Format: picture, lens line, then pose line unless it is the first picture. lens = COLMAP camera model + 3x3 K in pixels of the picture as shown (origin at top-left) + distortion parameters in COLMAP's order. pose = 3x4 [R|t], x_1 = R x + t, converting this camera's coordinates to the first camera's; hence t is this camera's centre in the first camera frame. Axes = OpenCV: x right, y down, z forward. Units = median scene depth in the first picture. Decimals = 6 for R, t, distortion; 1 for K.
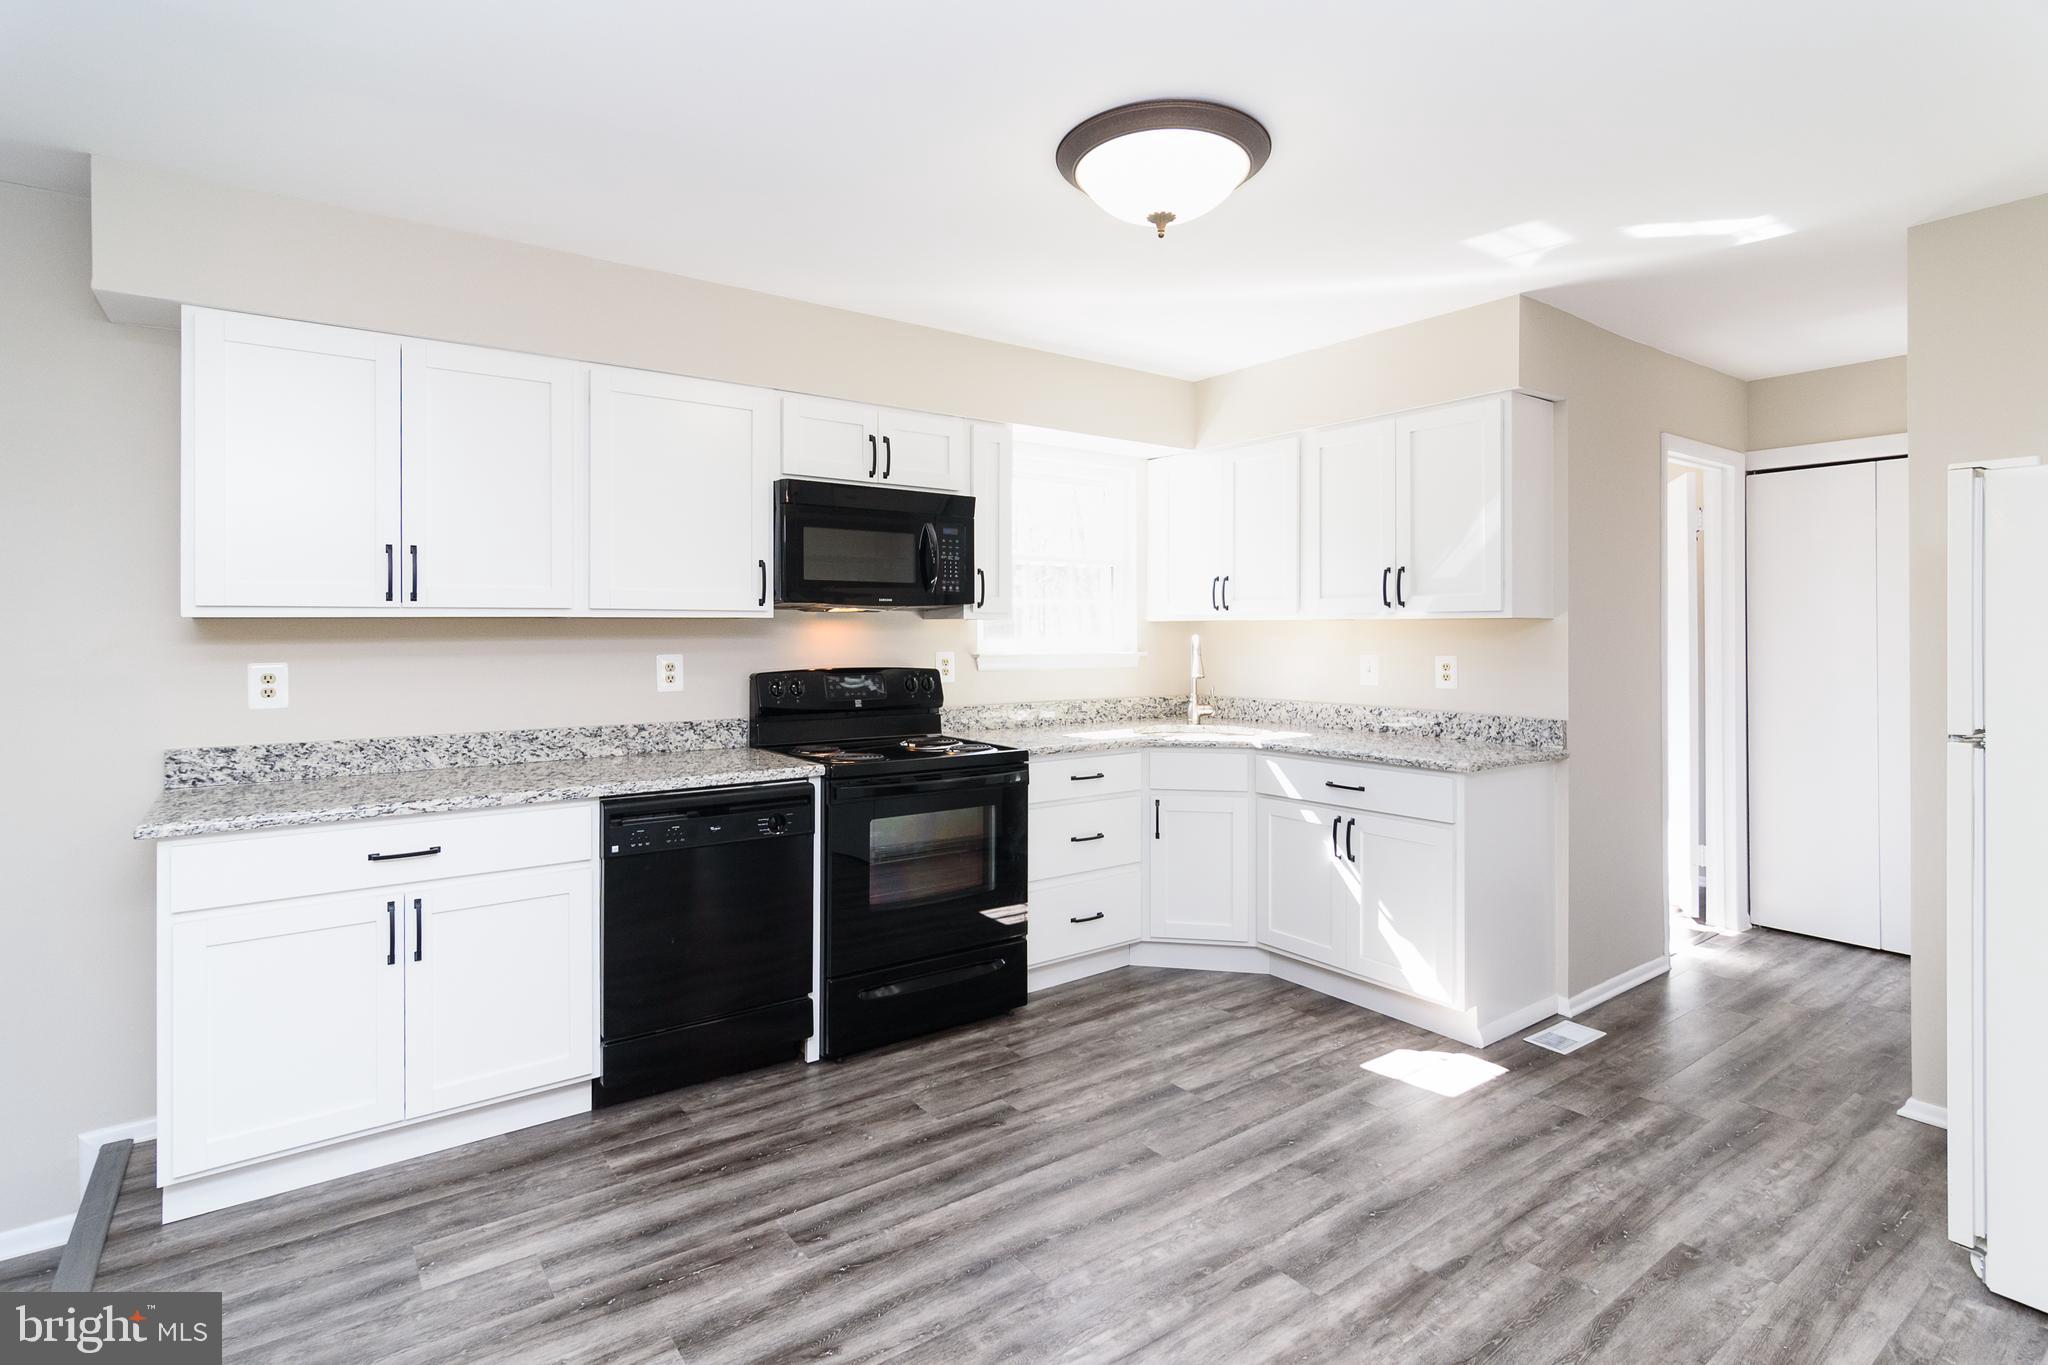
lens RADIAL K [[1001.6, 0, 999.8], [0, 1001.6, 627.6], [0, 0, 1]] dist [-0.001584, 0.000238]
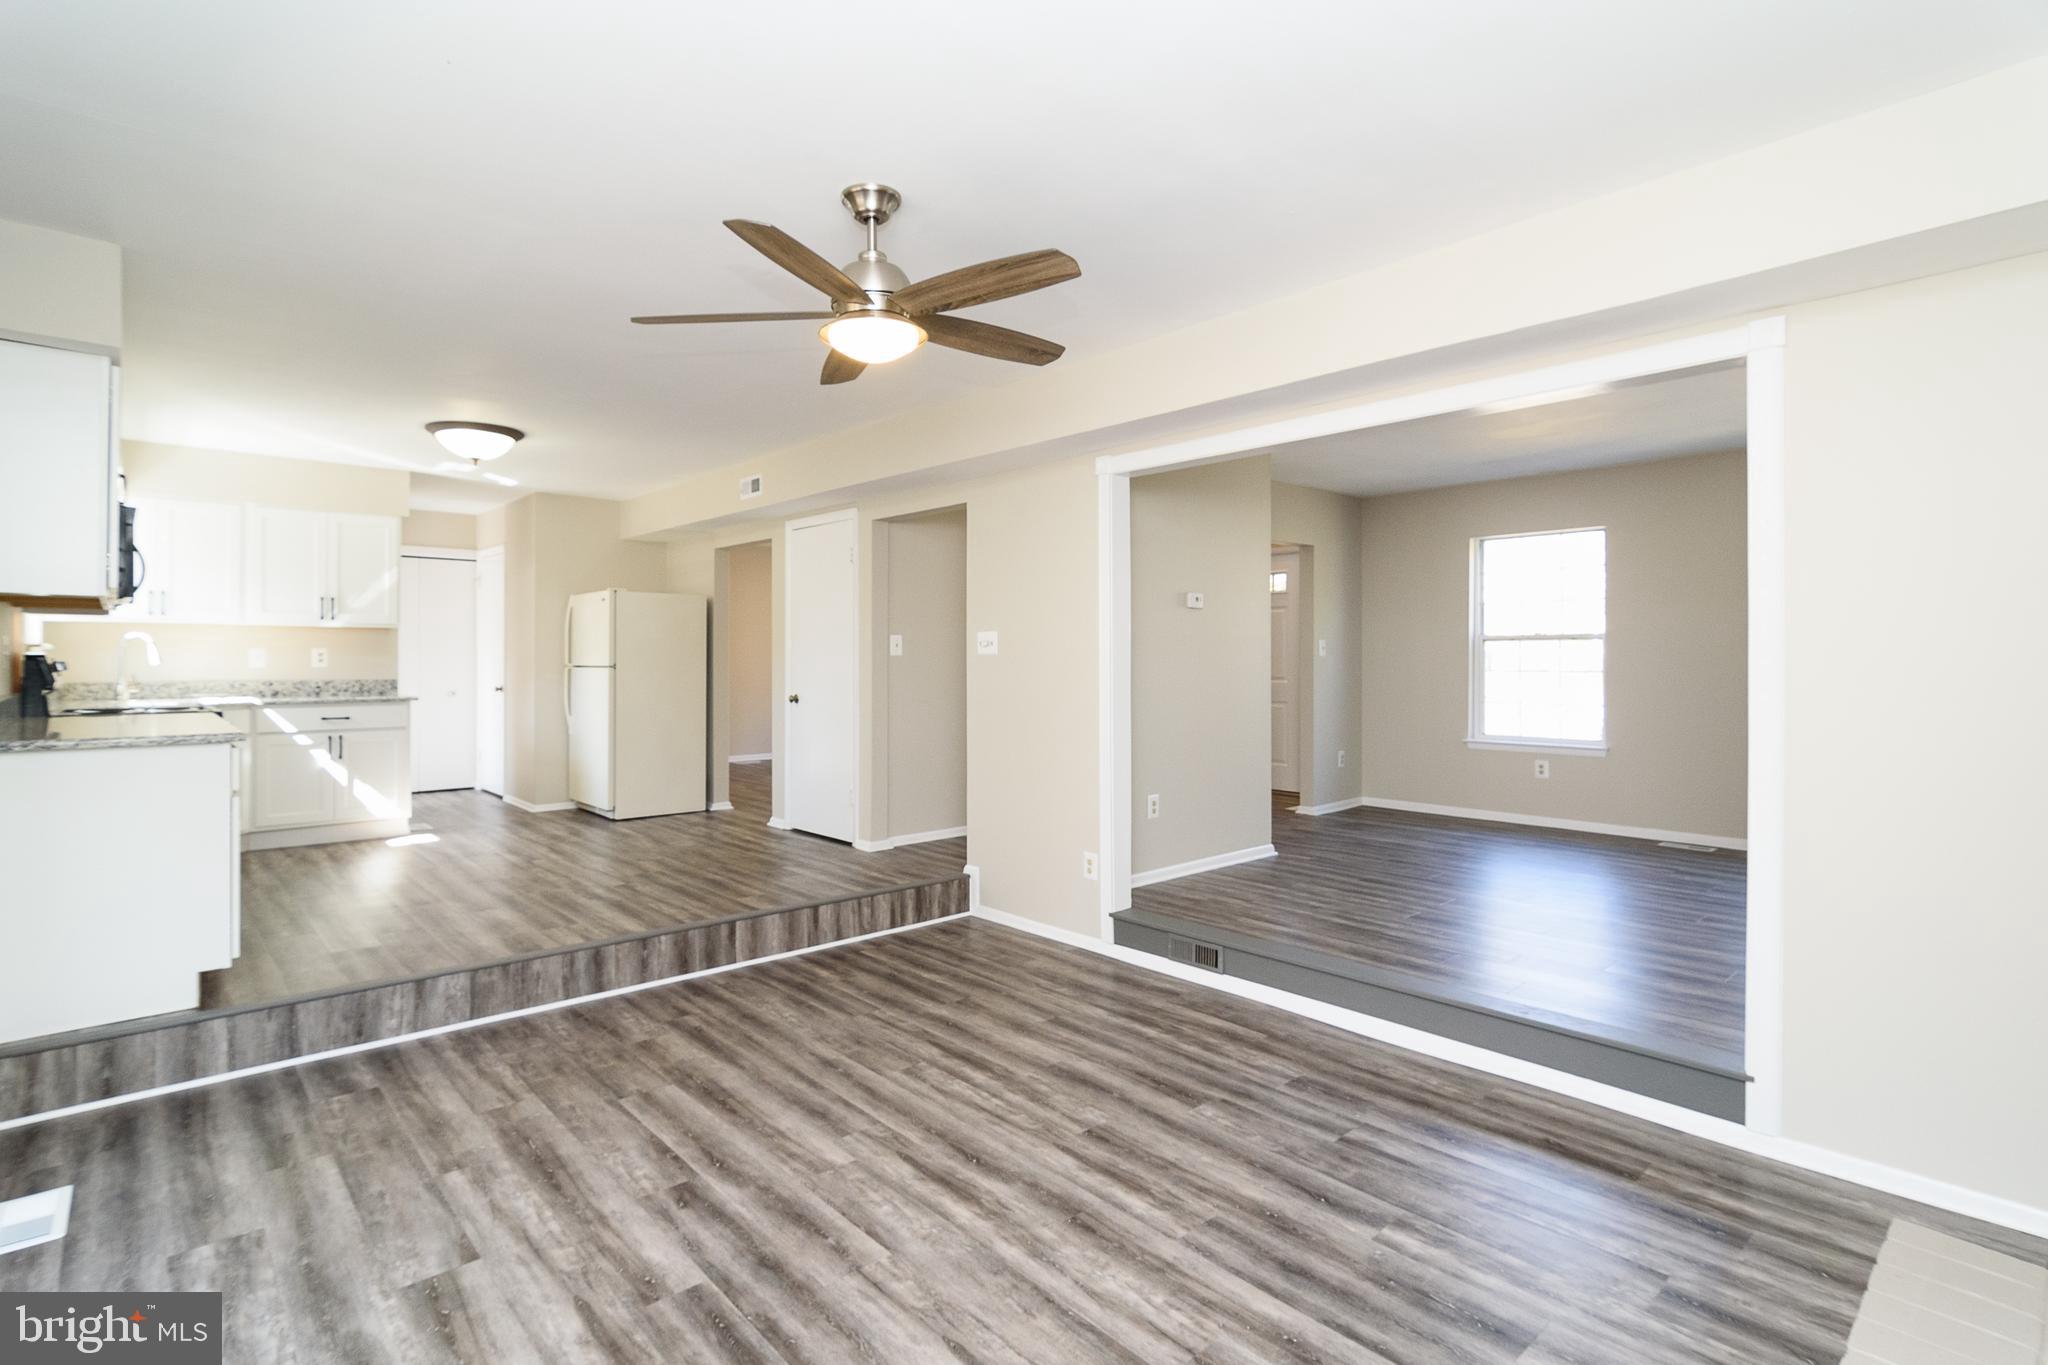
lens RADIAL K [[993.2, 0, 1027.9], [0, 993.2, 661.8], [0, 0, 1]] dist [-0.002086, 0.000637]
pose [[-0.113530, -0.002267, 0.993532, -1.895842], [-0.006727, 0.999976, 0.001513, 0.054209], [-0.993512, -0.006511, -0.113543, -0.044589]]
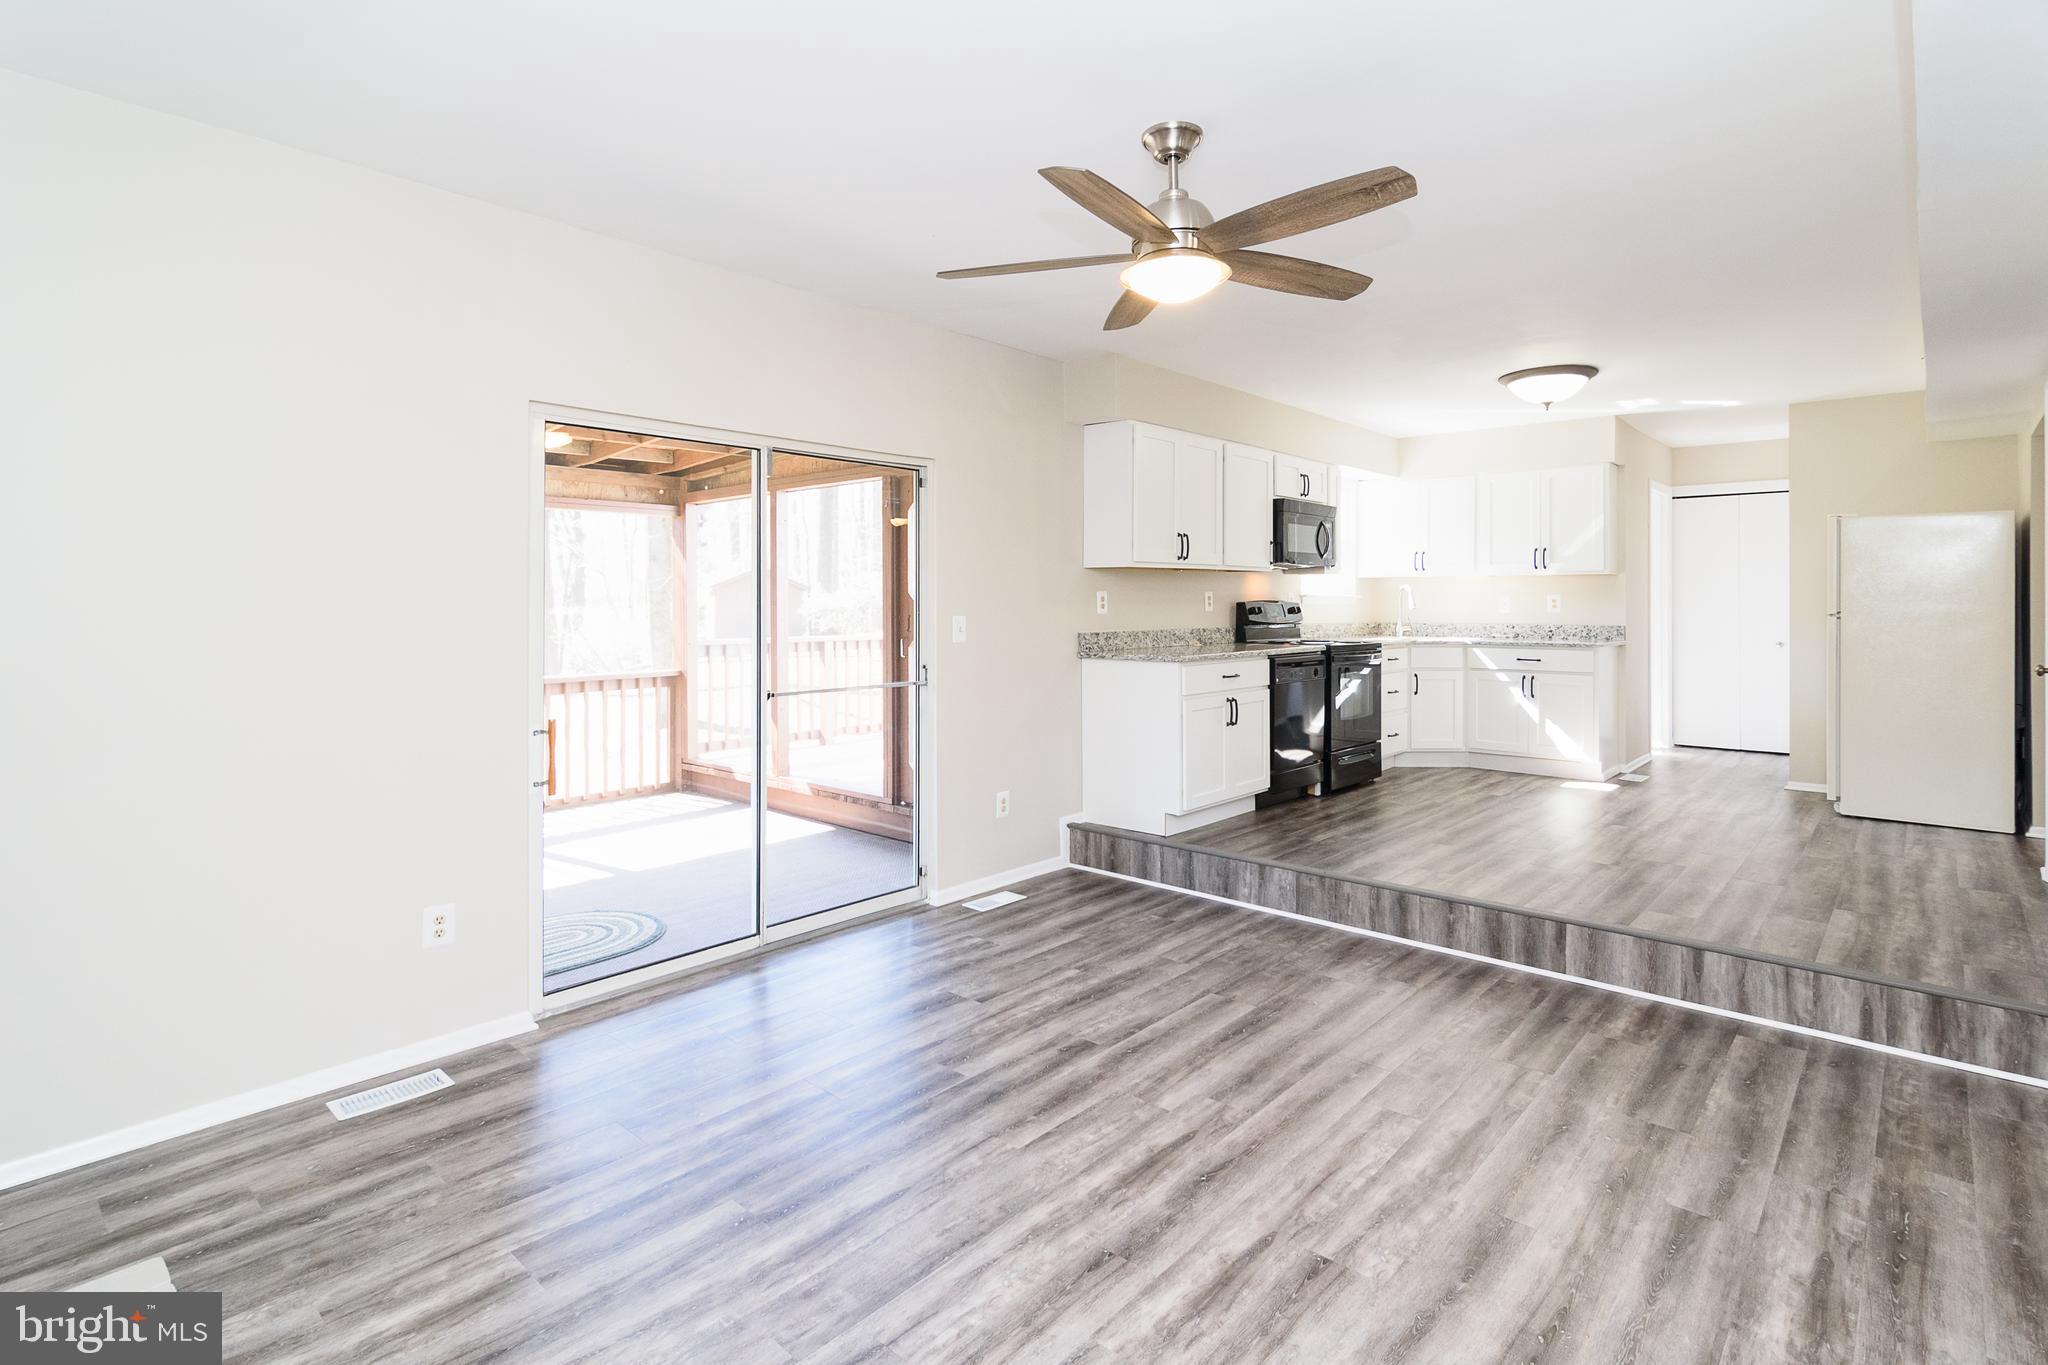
lens RADIAL K [[1021.9, 0, 995.5], [0, 1021.9, 599.4], [0, 0, 1]] dist [0.000049, 0.000001]
pose [[0.980336, 0.001697, 0.197328, -1.289380], [-0.002055, 0.999997, 0.001609, 0.047275], [-0.197325, -0.001983, 0.980336, -0.907162]]
